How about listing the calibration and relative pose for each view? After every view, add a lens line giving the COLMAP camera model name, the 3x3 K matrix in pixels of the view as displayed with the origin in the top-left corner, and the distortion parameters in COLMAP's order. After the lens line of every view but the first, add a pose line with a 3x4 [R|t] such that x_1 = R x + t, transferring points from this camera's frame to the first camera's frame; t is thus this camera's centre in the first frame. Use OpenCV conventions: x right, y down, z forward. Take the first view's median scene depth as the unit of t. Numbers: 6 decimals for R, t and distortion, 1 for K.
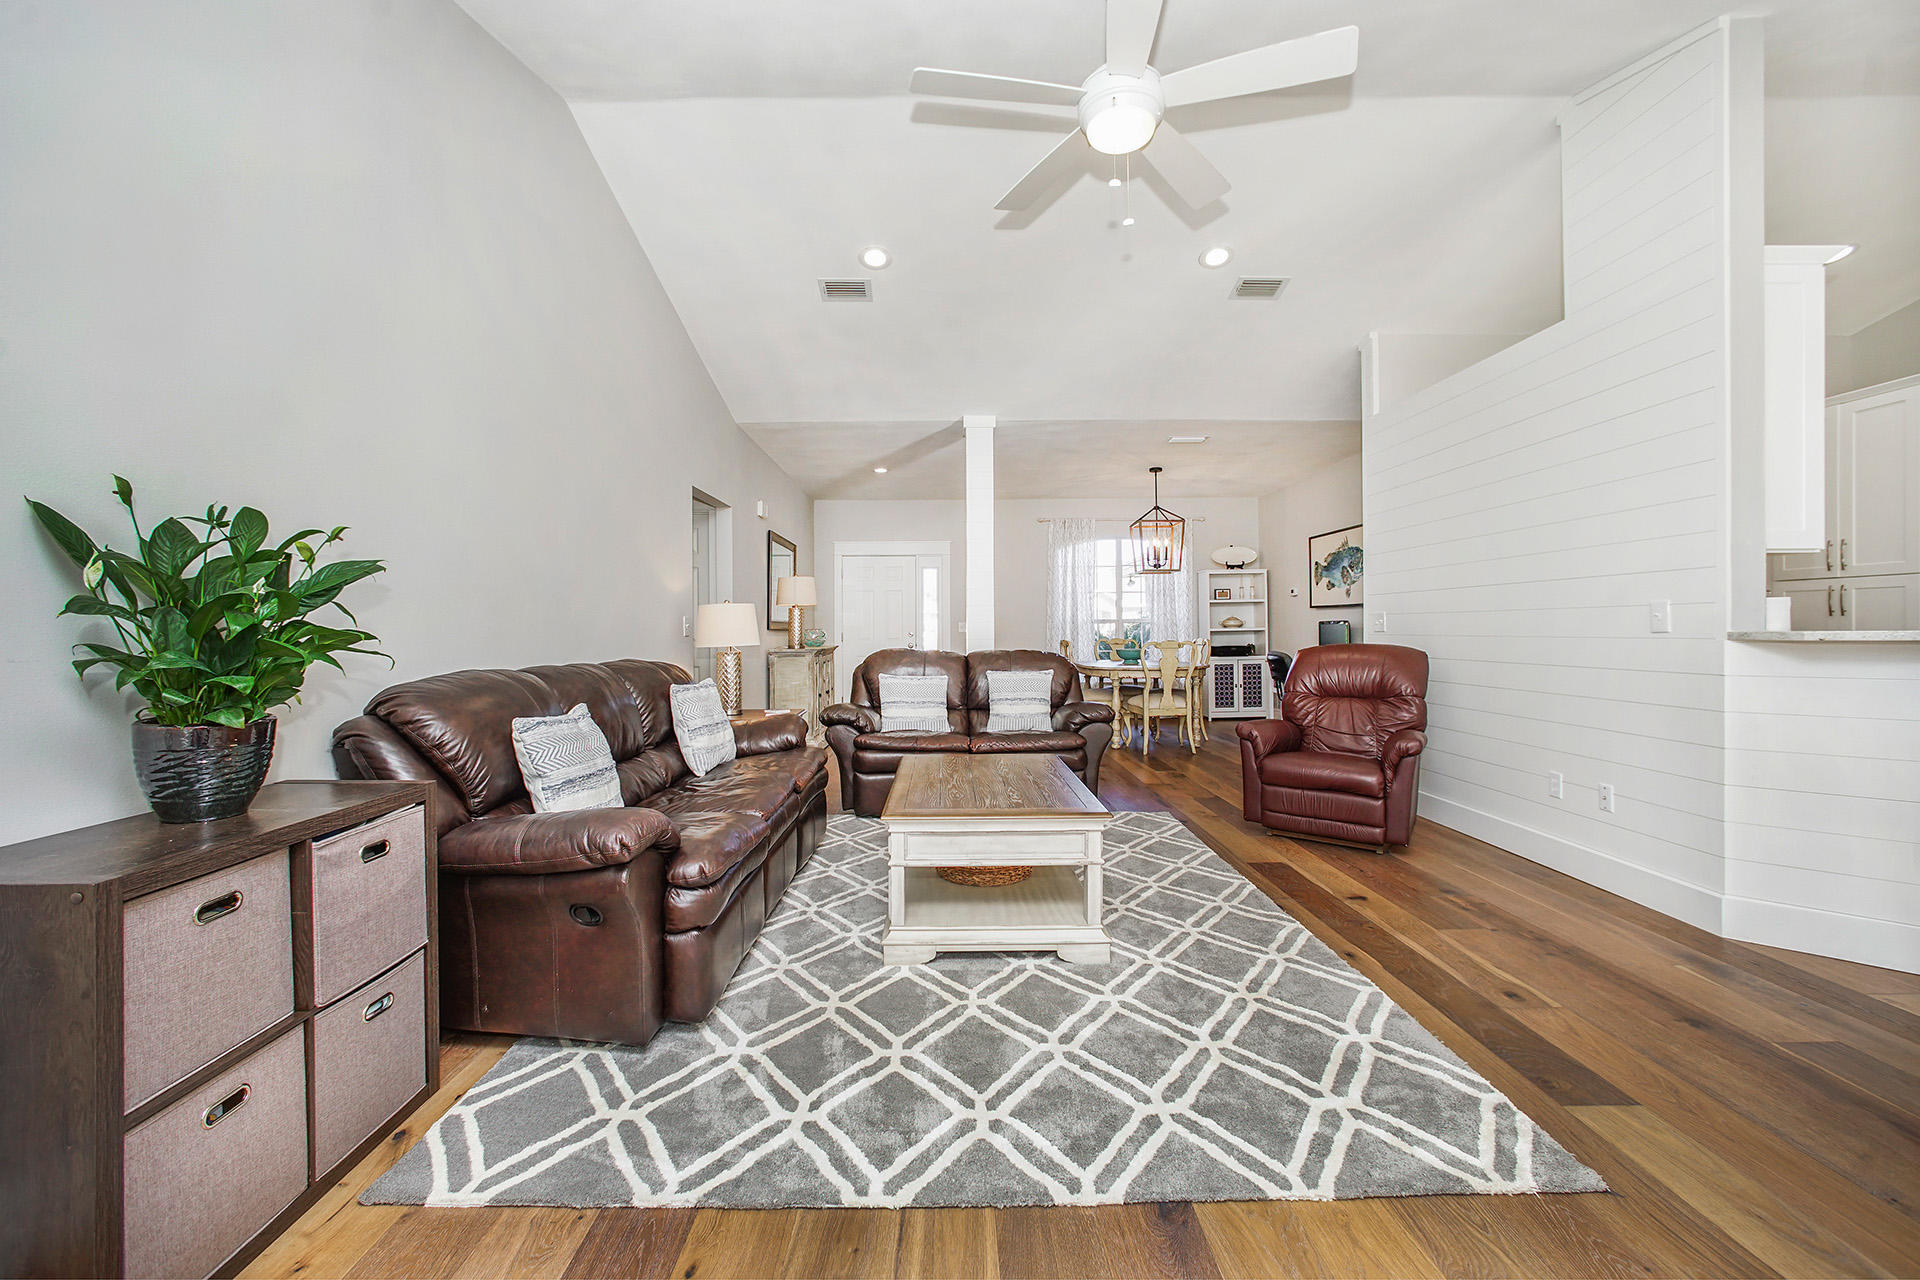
lens RADIAL K [[788.5, 0, 977.7], [0, 788.5, 630.1], [0, 0, 1]] dist [-0.016024, 0.000114]
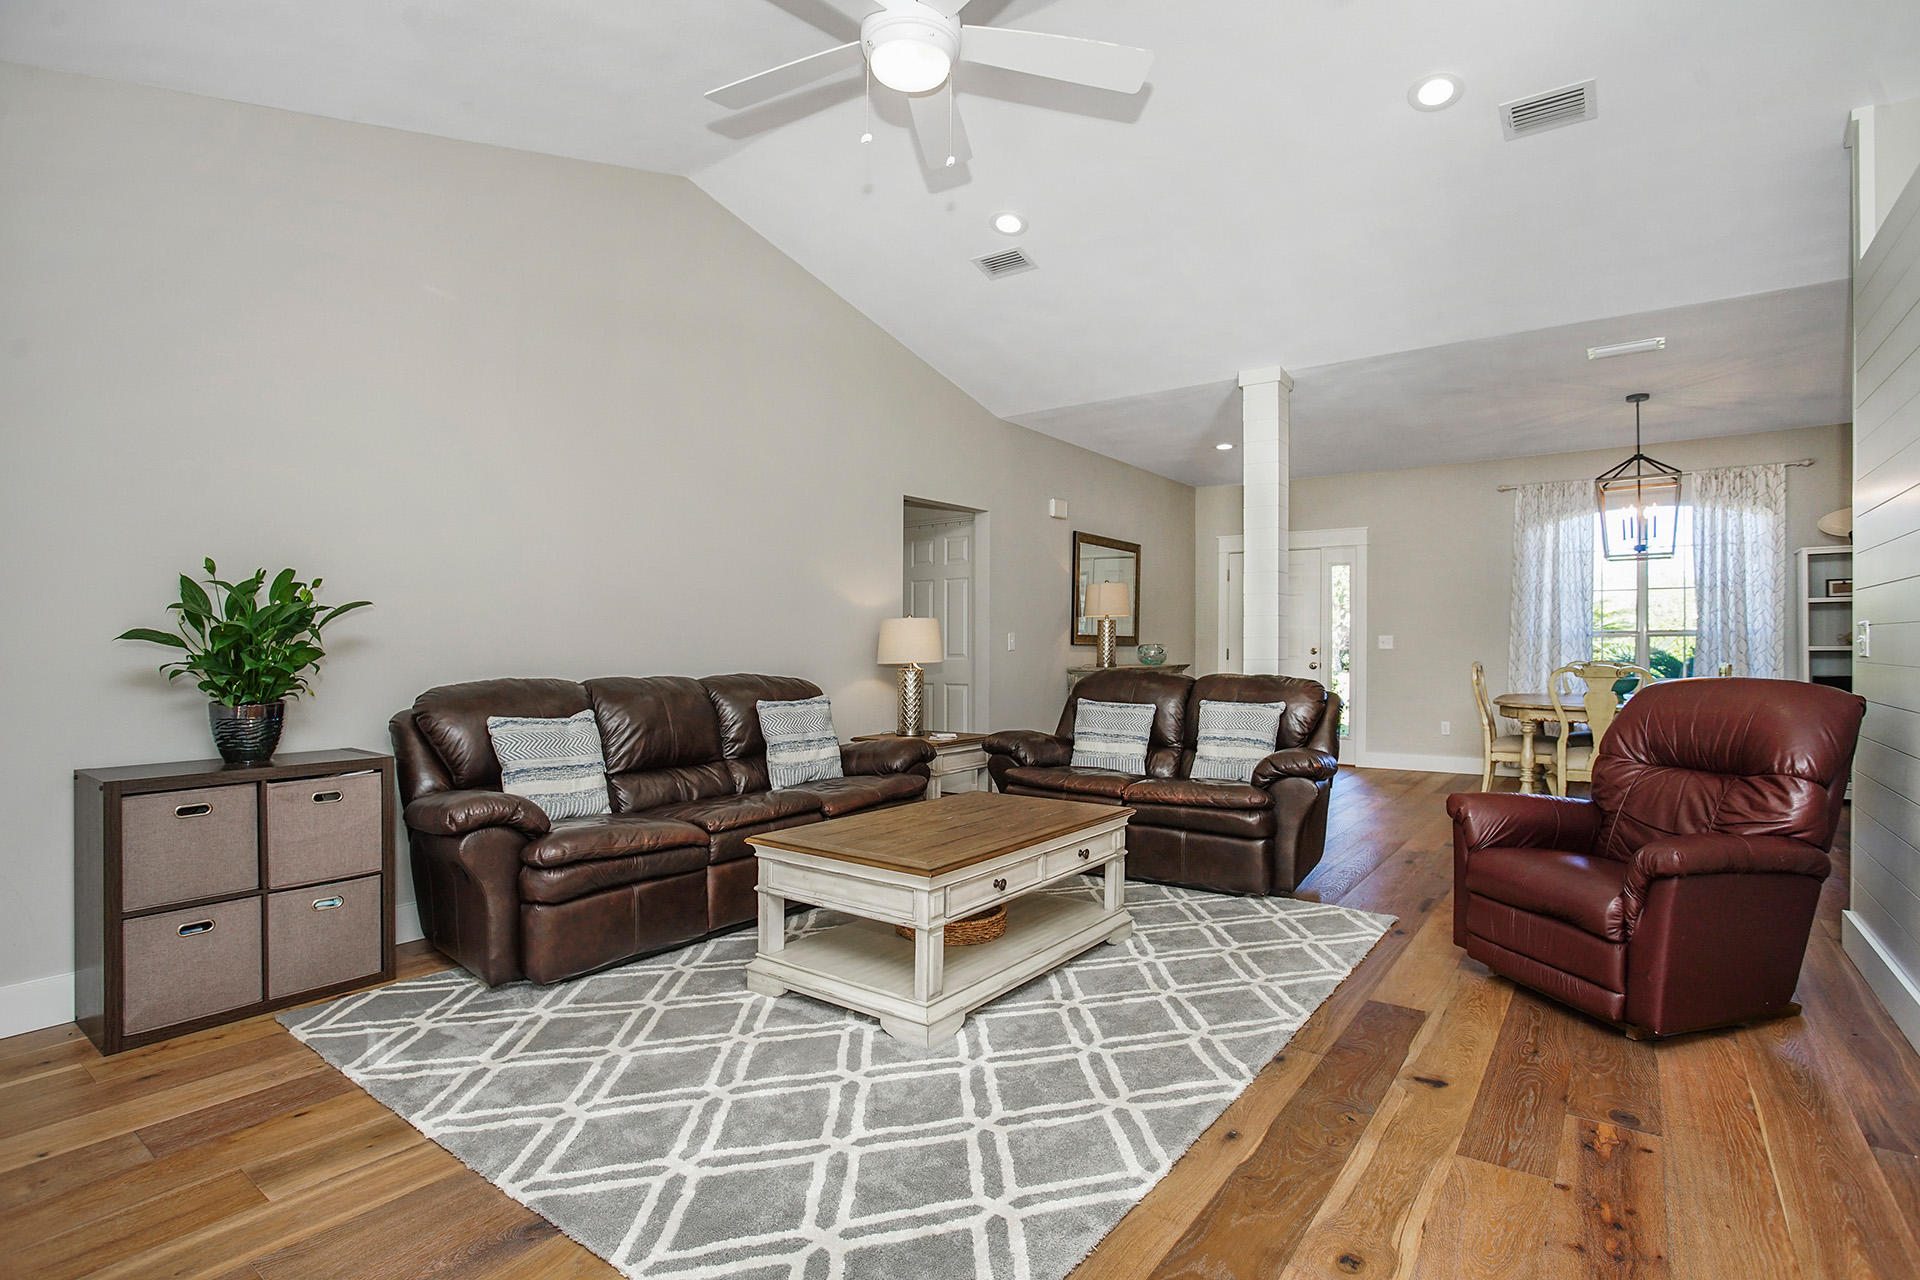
lens RADIAL K [[963.0, 0, 960.0], [0, 963.0, 640.0], [0, 0, 1]] dist [-0.093480, 0.049303]
pose [[0.789239, 0.003149, -0.614079, 0.831678], [-0.004518, 0.999990, -0.000680, -0.012449], [0.614070, 0.003311, 0.789245, 0.228323]]
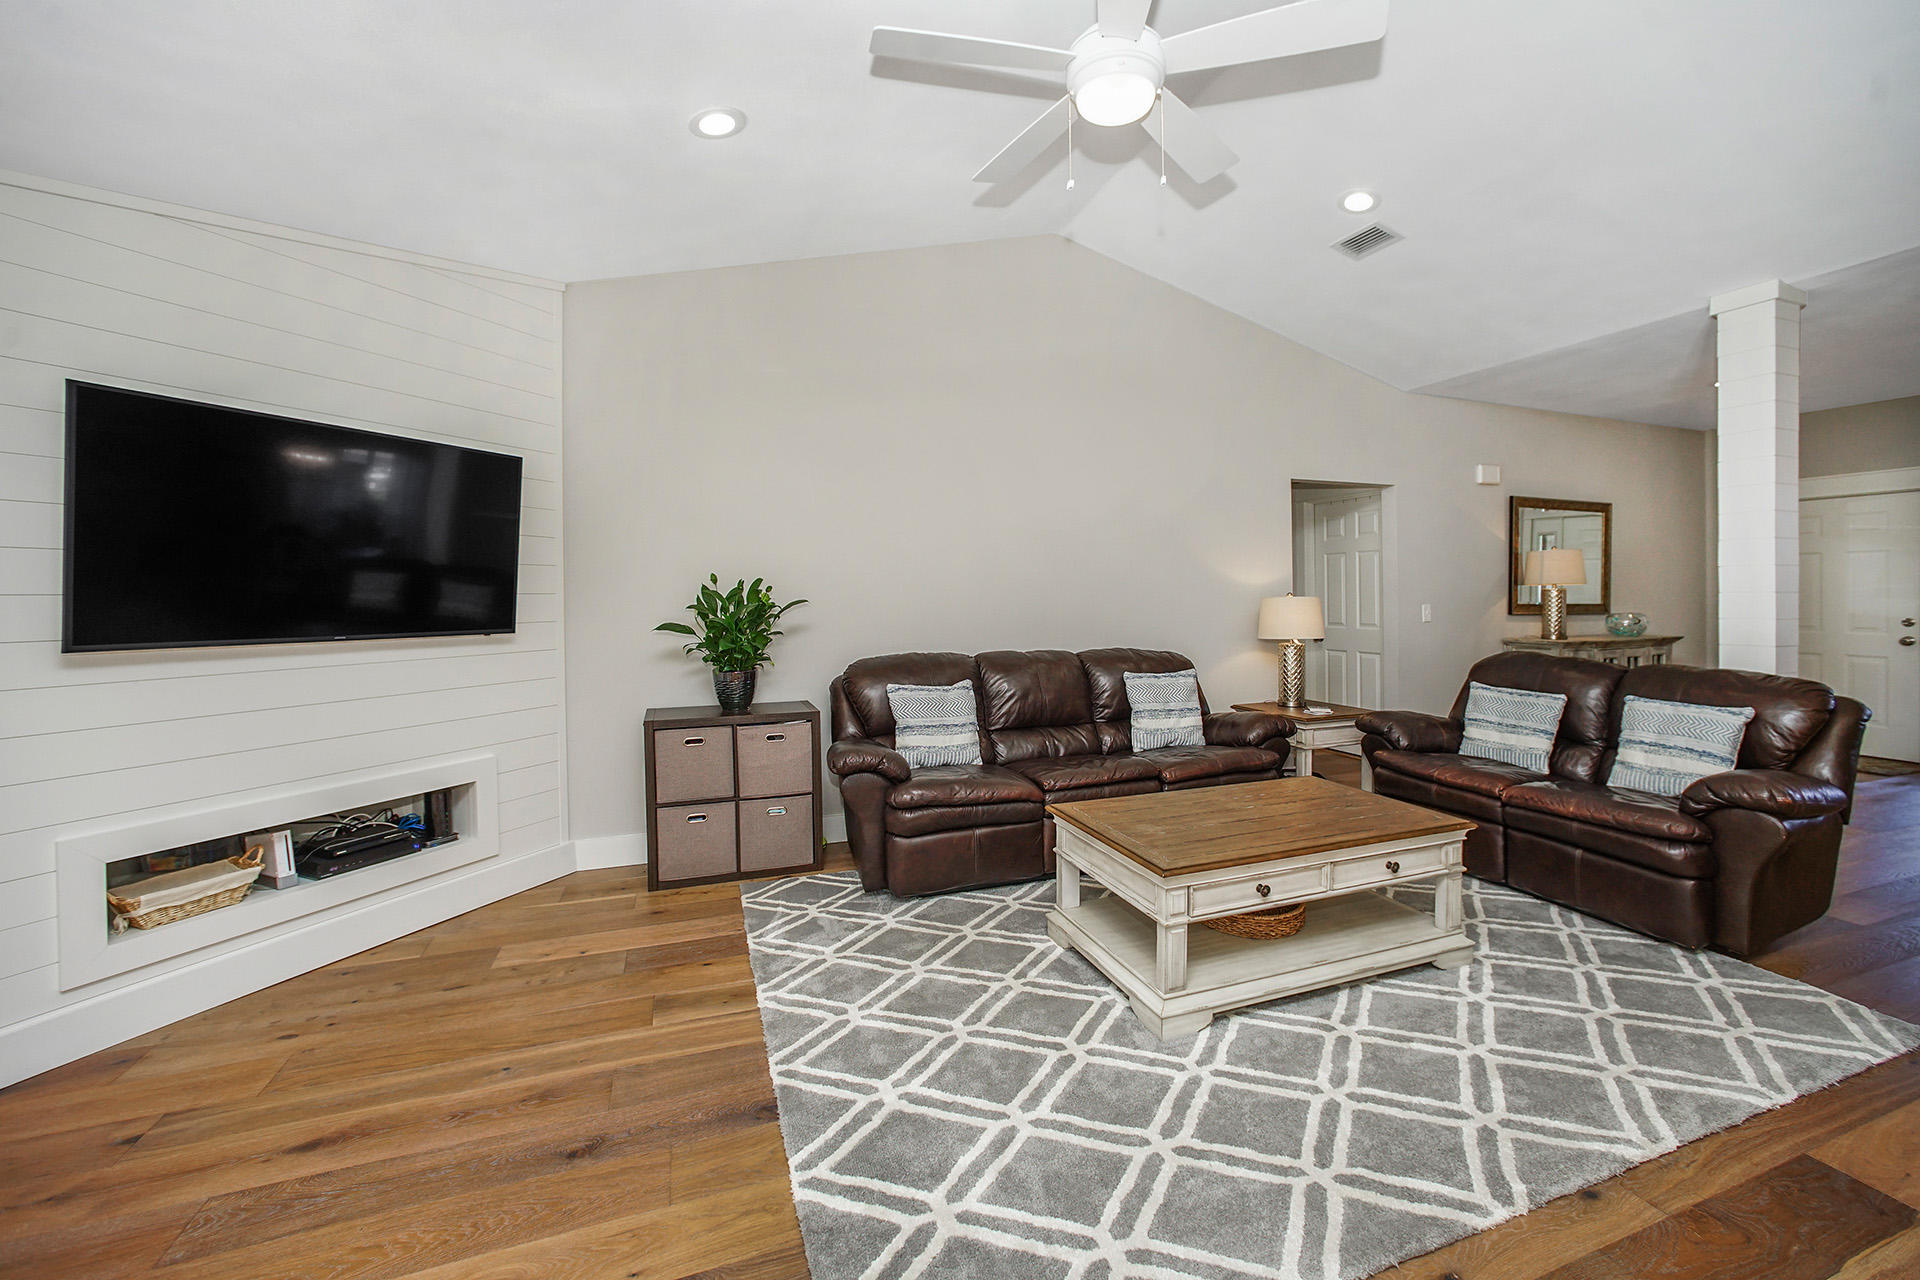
lens RADIAL K [[782.8, 0, 955.6], [0, 782.8, 592.6], [0, 0, 1]] dist [-0.040506, 0.014228]
pose [[0.312958, 0.004009, -0.949758, 0.927535], [0.000936, 0.999989, 0.004530, -0.080213], [0.949766, -0.002306, 0.312951, 0.527798]]
